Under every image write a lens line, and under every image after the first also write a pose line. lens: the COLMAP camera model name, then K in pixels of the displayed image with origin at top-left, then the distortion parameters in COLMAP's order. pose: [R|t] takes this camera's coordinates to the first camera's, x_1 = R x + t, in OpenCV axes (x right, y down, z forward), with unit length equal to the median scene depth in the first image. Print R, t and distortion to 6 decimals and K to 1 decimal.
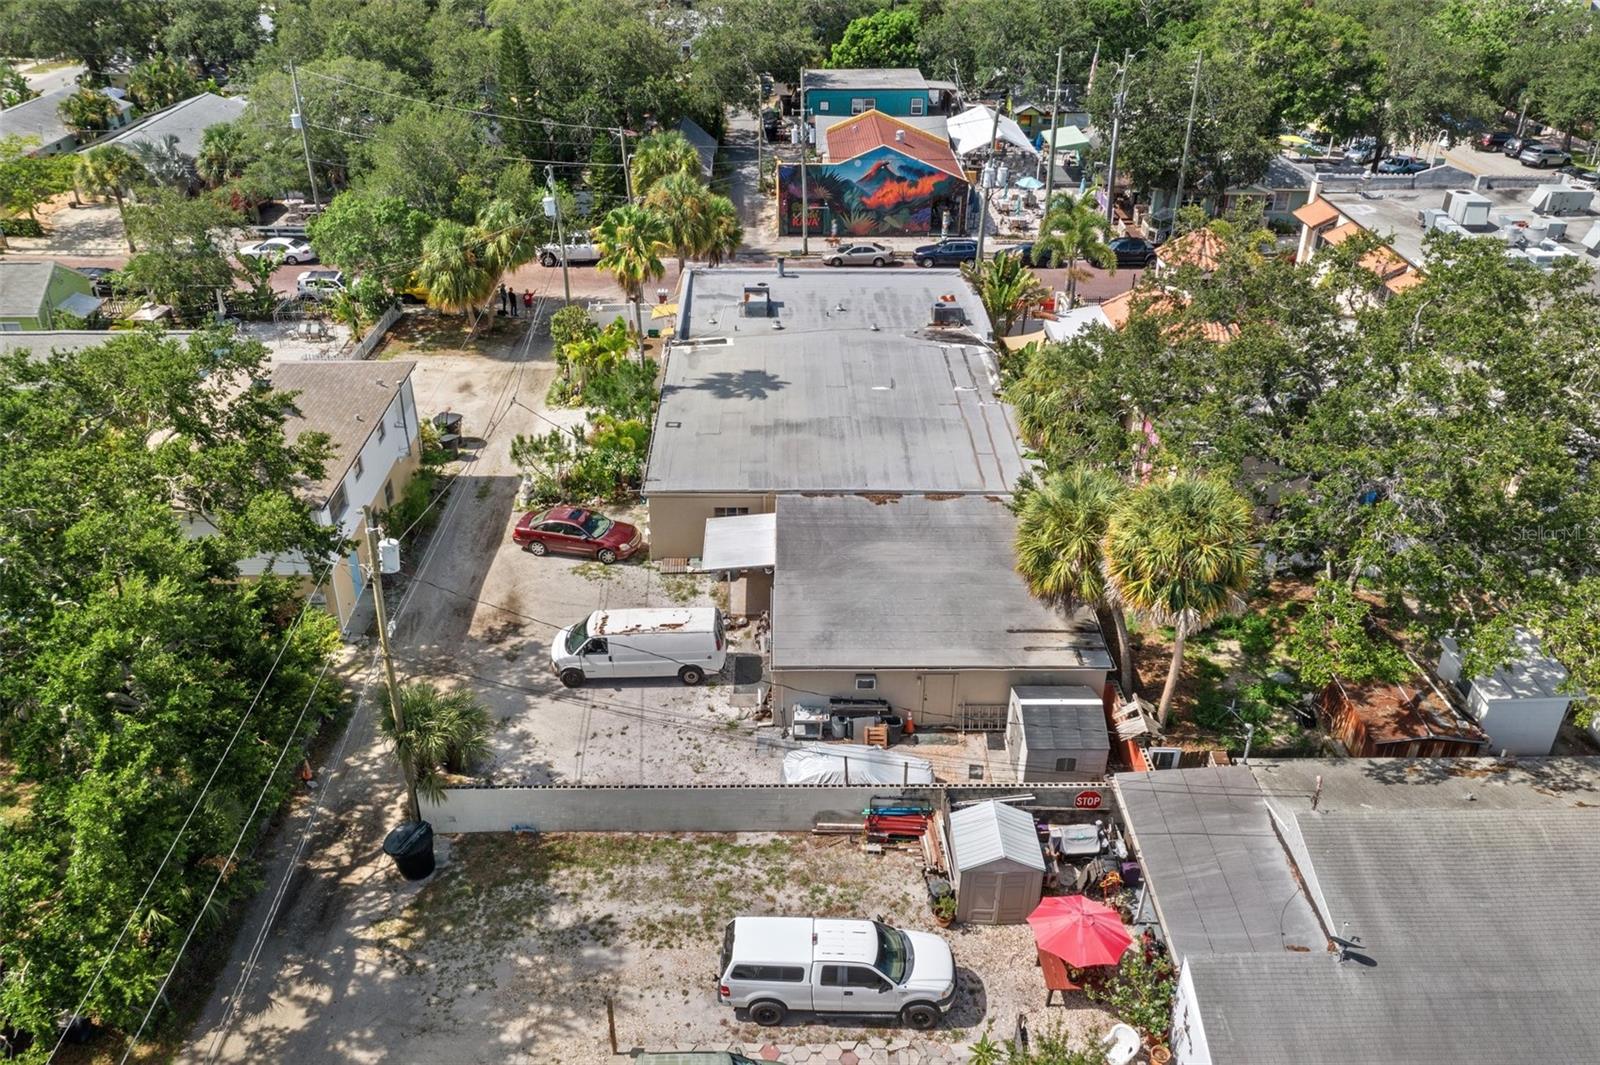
lens RADIAL K [[1259.1, 0, 798.4], [0, 1259.1, 529.3], [0, 0, 1]] dist [-0.003574, 0.003731]
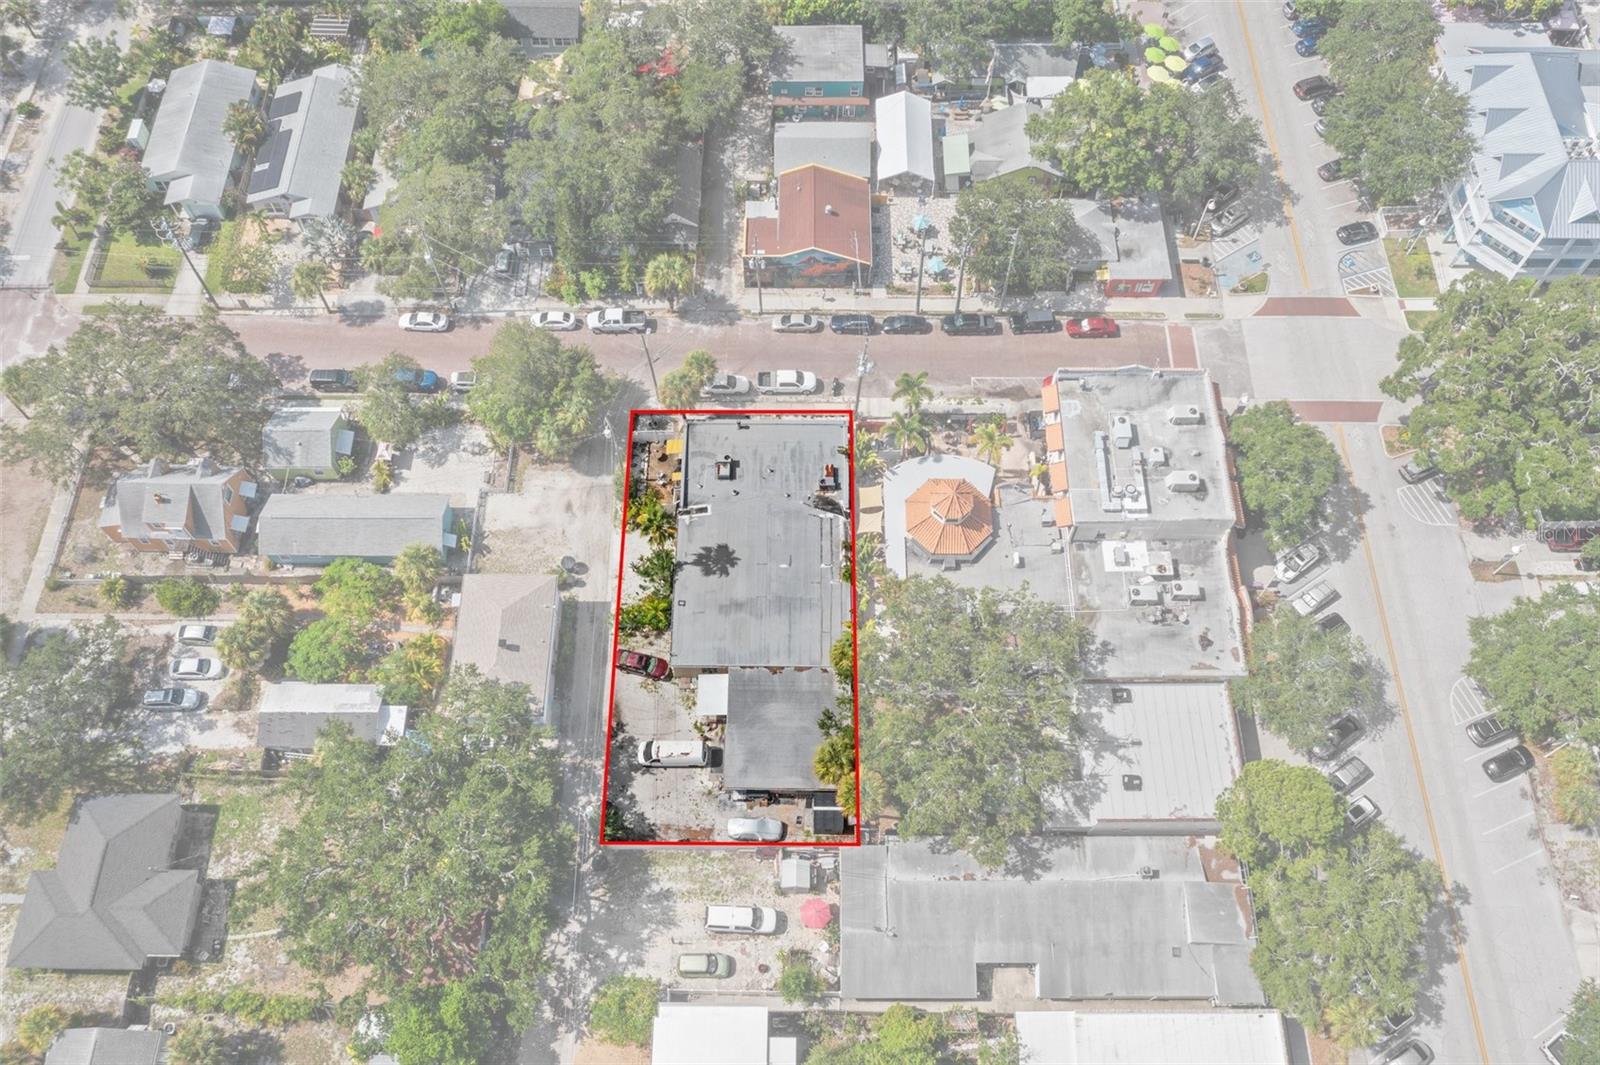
lens RADIAL K [[1259.1, 0, 799.6], [0, 1259.1, 534.8], [0, 0, 1]] dist [-0.003574, 0.003731]
pose [[0.999781, 0.015869, -0.013650, 0.138143], [-0.006137, 0.845681, 0.533654, -1.458376], [0.020013, -0.533453, 0.845593, -0.801589]]
